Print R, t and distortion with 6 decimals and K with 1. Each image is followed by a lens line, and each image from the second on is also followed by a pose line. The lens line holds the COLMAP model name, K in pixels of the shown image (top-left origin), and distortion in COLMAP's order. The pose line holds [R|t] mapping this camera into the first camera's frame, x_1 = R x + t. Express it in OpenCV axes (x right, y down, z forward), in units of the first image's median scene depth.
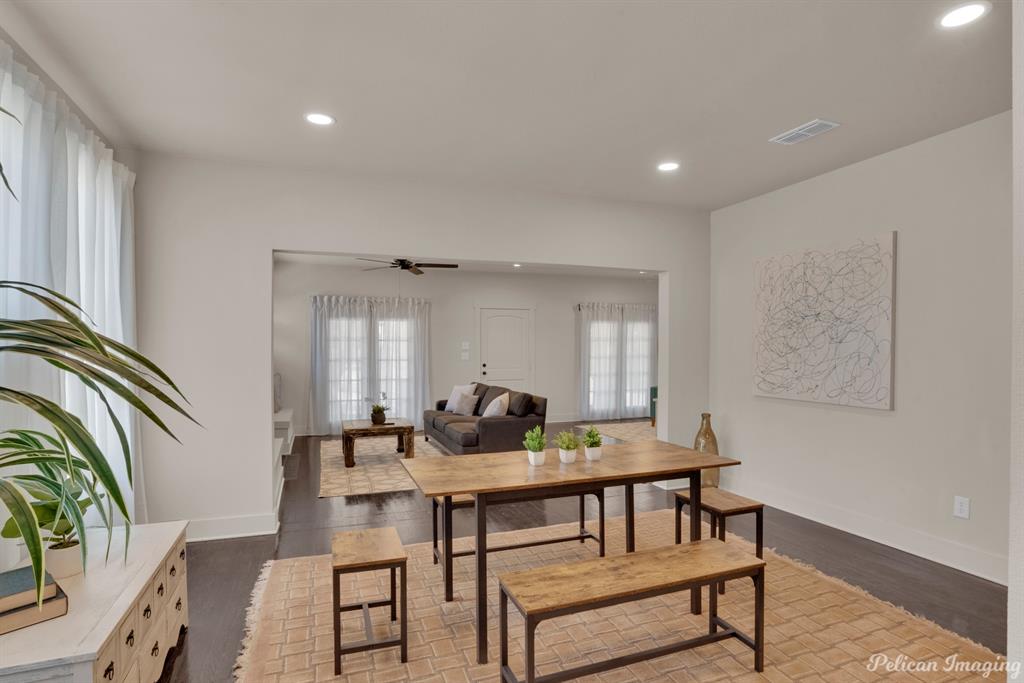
lens RADIAL K [[507.0, 0, 509.4], [0, 507.0, 358.8], [0, 0, 1]] dist [-0.051917, 0.000516]
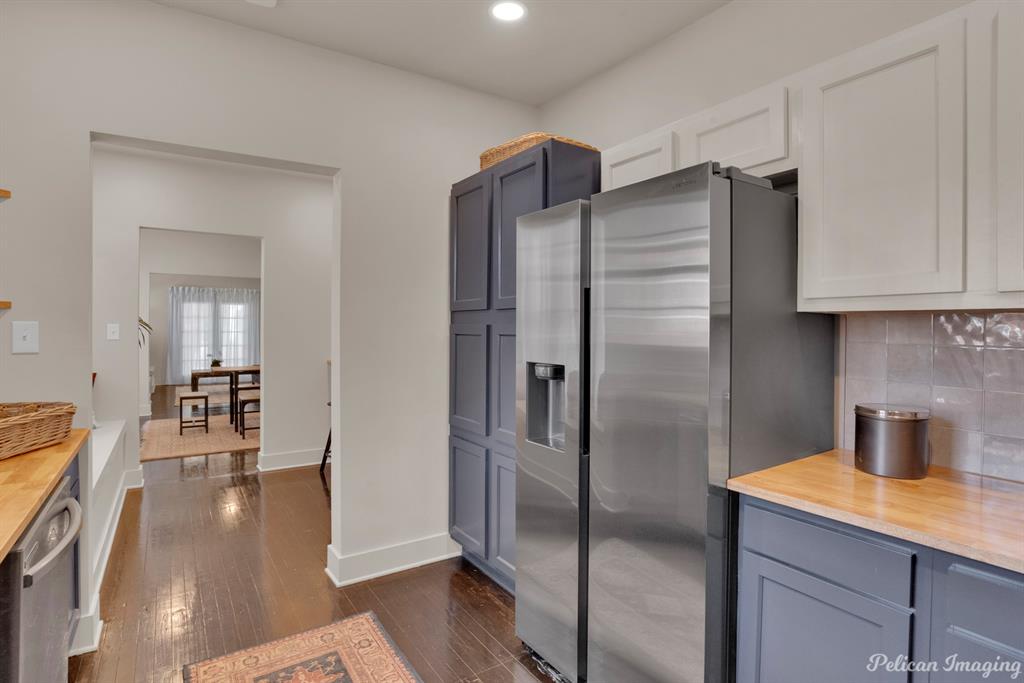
lens RADIAL K [[526.7, 0, 513.1], [0, 526.7, 331.4], [0, 0, 1]] dist [-0.041967, 0.022100]
pose [[0.976700, 0.002359, 0.214596, 0.245907], [-0.000311, 0.999954, -0.009577, 0.016067], [-0.214609, 0.009287, 0.976656, -0.655299]]
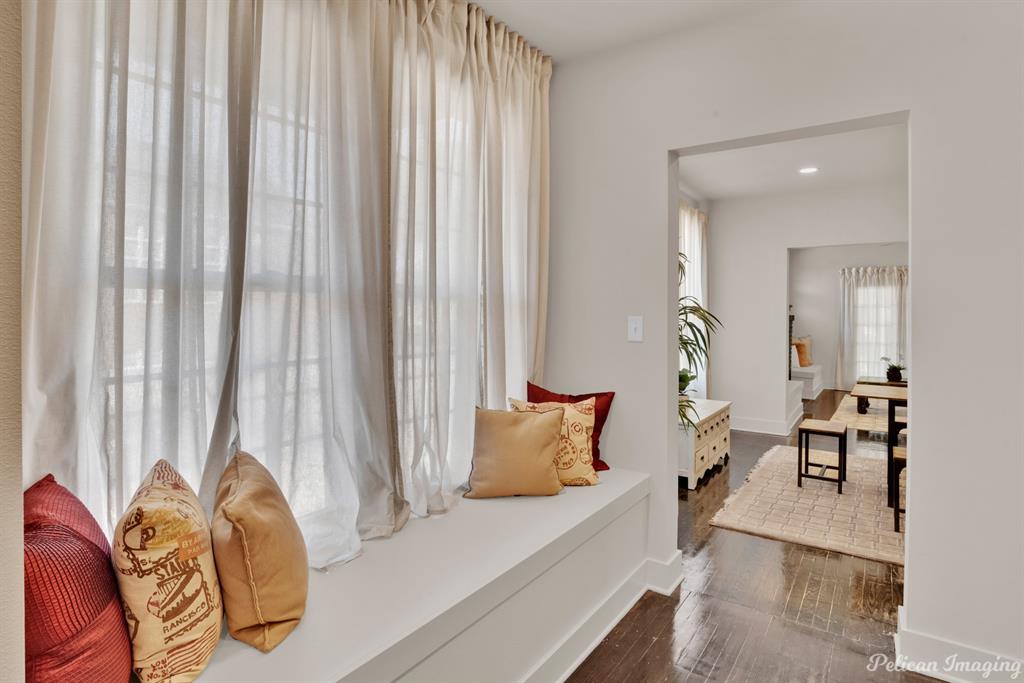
lens RADIAL K [[529.4, 0, 528.7], [0, 529.4, 315.0], [0, 0, 1]] dist [-0.020404, 0.000558]
pose [[0.566781, -0.003440, -0.823861, 0.195748], [-0.014510, 0.999795, -0.014157, 0.007996], [0.823741, 0.019978, 0.566615, -0.271272]]
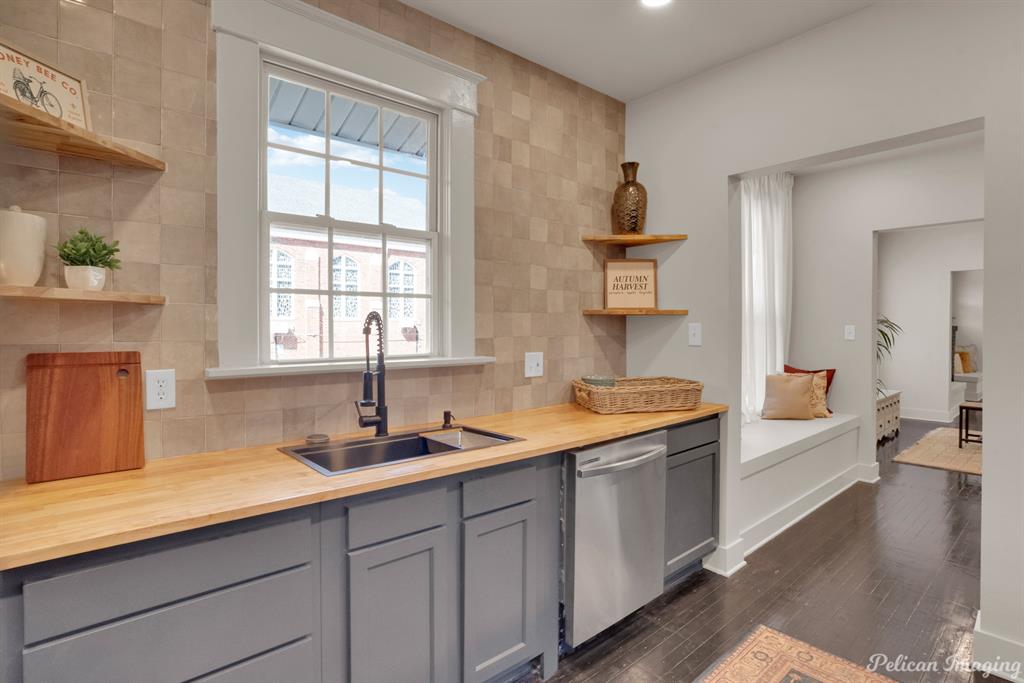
lens RADIAL K [[526.7, 0, 513.1], [0, 526.7, 331.4], [0, 0, 1]] dist [-0.041967, 0.022100]
pose [[0.350287, 0.004772, -0.936630, 0.378918], [-0.016653, 0.999861, -0.001133, 0.016989], [0.936494, 0.015994, 0.350318, -0.600303]]
